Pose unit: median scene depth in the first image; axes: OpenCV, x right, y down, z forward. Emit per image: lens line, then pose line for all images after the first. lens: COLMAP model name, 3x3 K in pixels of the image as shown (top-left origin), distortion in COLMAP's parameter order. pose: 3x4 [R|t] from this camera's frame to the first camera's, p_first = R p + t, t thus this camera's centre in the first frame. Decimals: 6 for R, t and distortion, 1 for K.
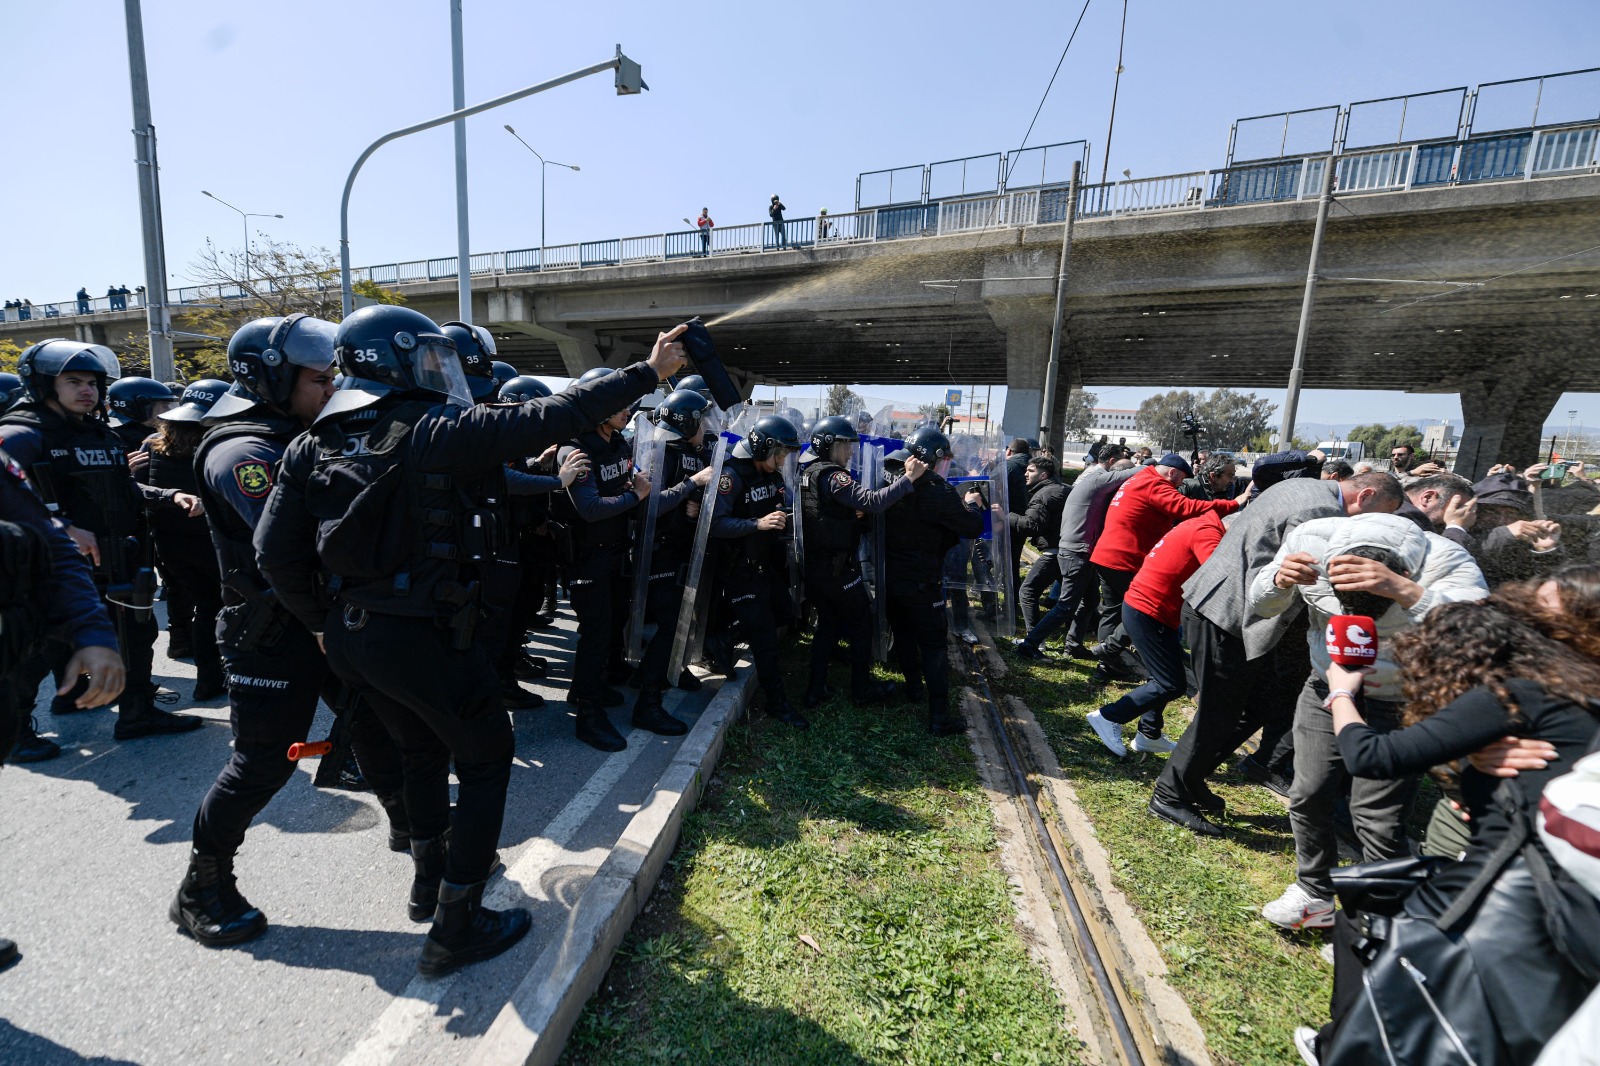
lens RADIAL K [[631.9, 0, 800.0], [0, 631.9, 533.0], [0, 0, 1]] dist [-0.001743, -0.000206]
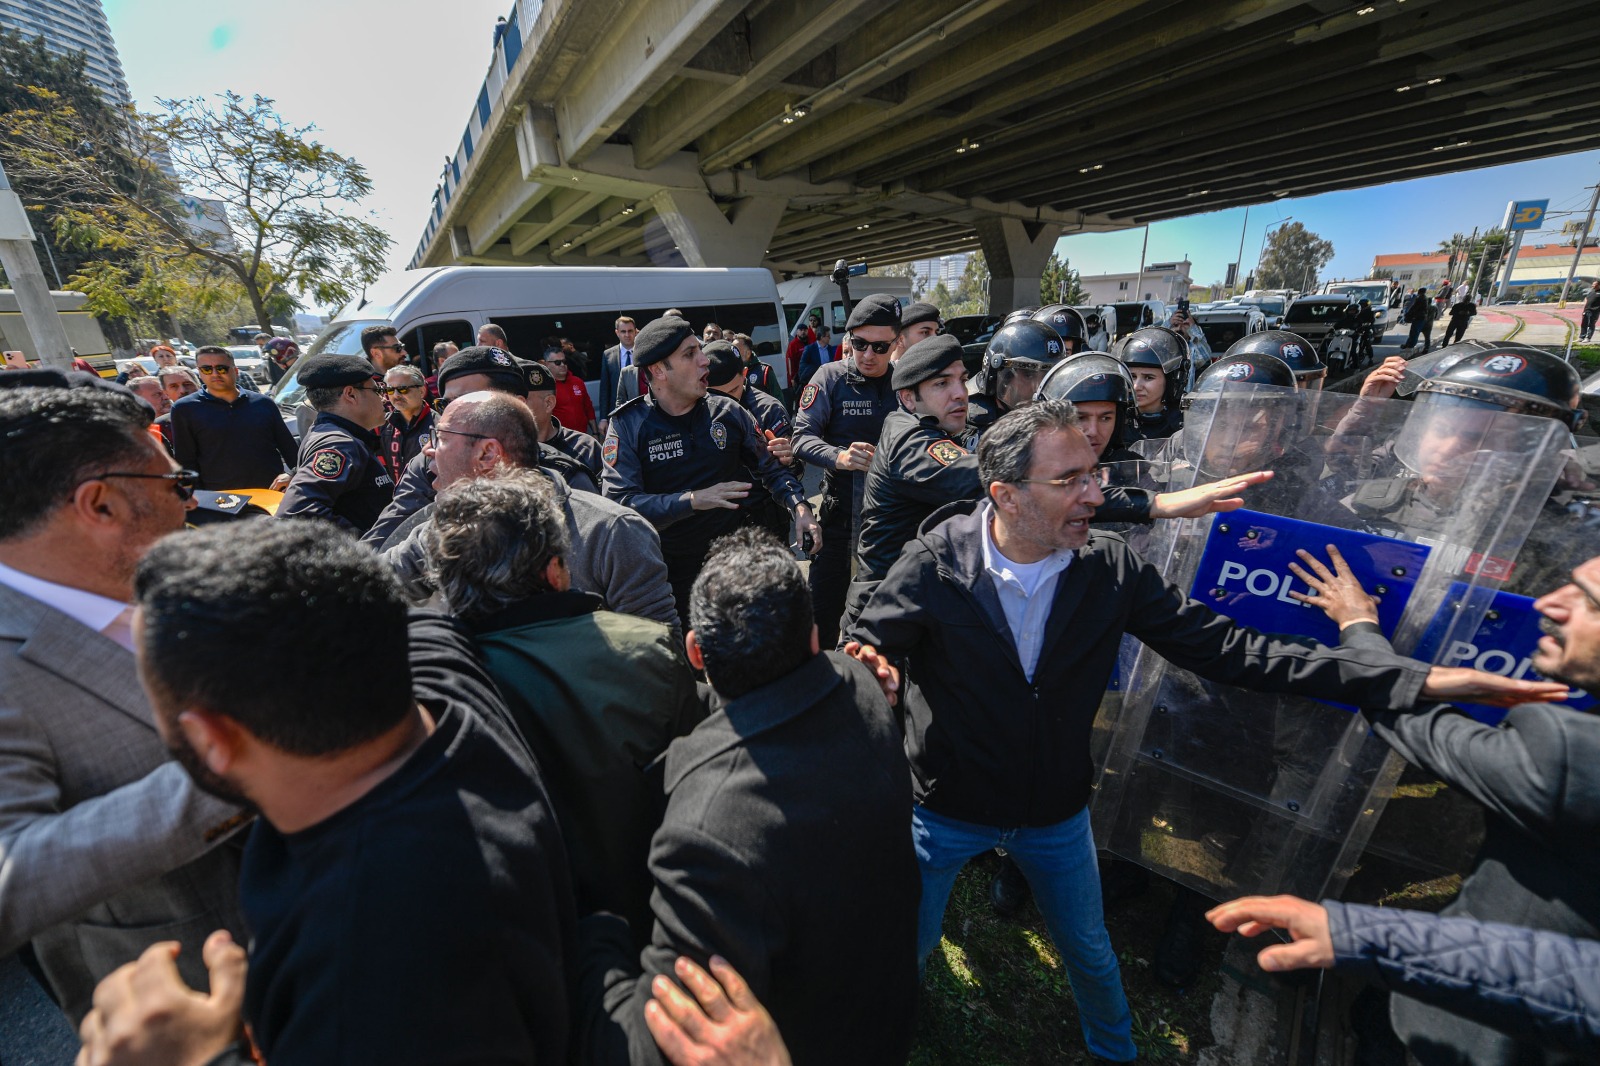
lens RADIAL K [[627.8, 0, 799.4], [0, 627.8, 536.6], [0, 0, 1]] dist [0.002255, -0.000583]
pose [[0.839334, 0.100532, -0.534240, 0.101284], [-0.006646, 0.984575, 0.174835, -0.101136], [0.543576, -0.143194, 0.827055, 0.598575]]
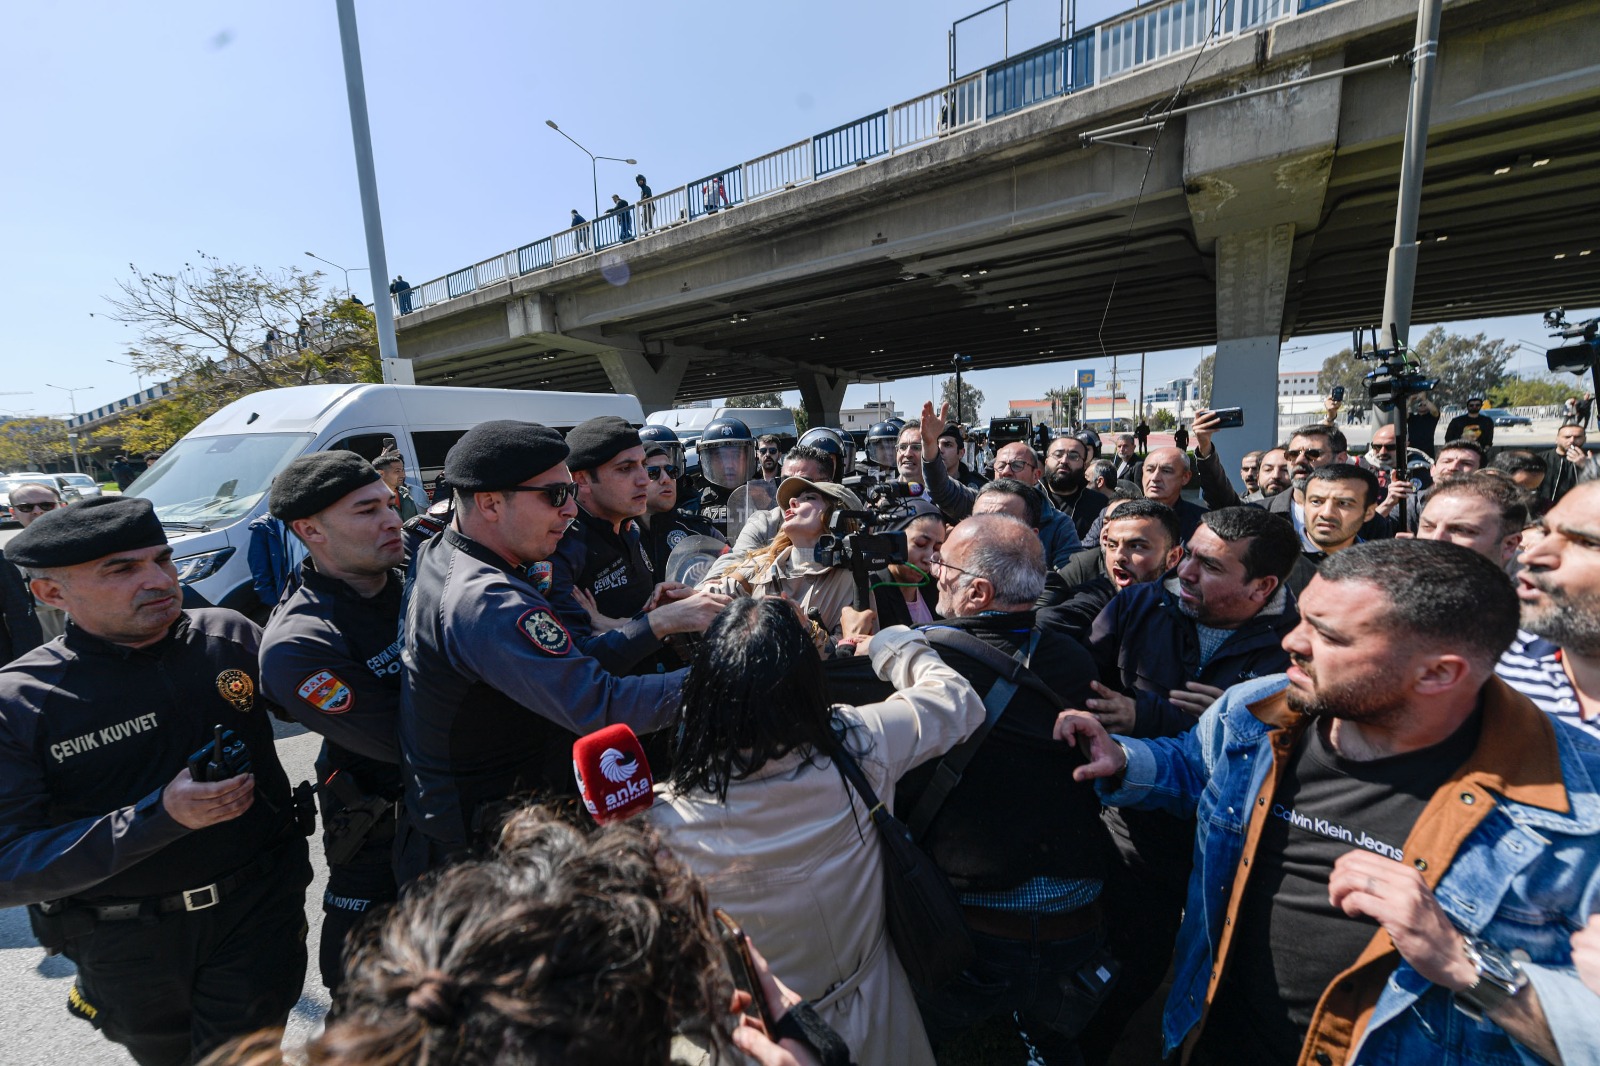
lens RADIAL K [[627.8, 0, 799.4], [0, 627.8, 536.6], [0, 0, 1]] dist [0.002255, -0.000583]
pose [[0.979406, -0.057230, -0.193621, 0.027266], [0.057078, 0.998349, -0.006369, -0.046475], [0.193666, -0.004813, 0.981056, 0.263796]]
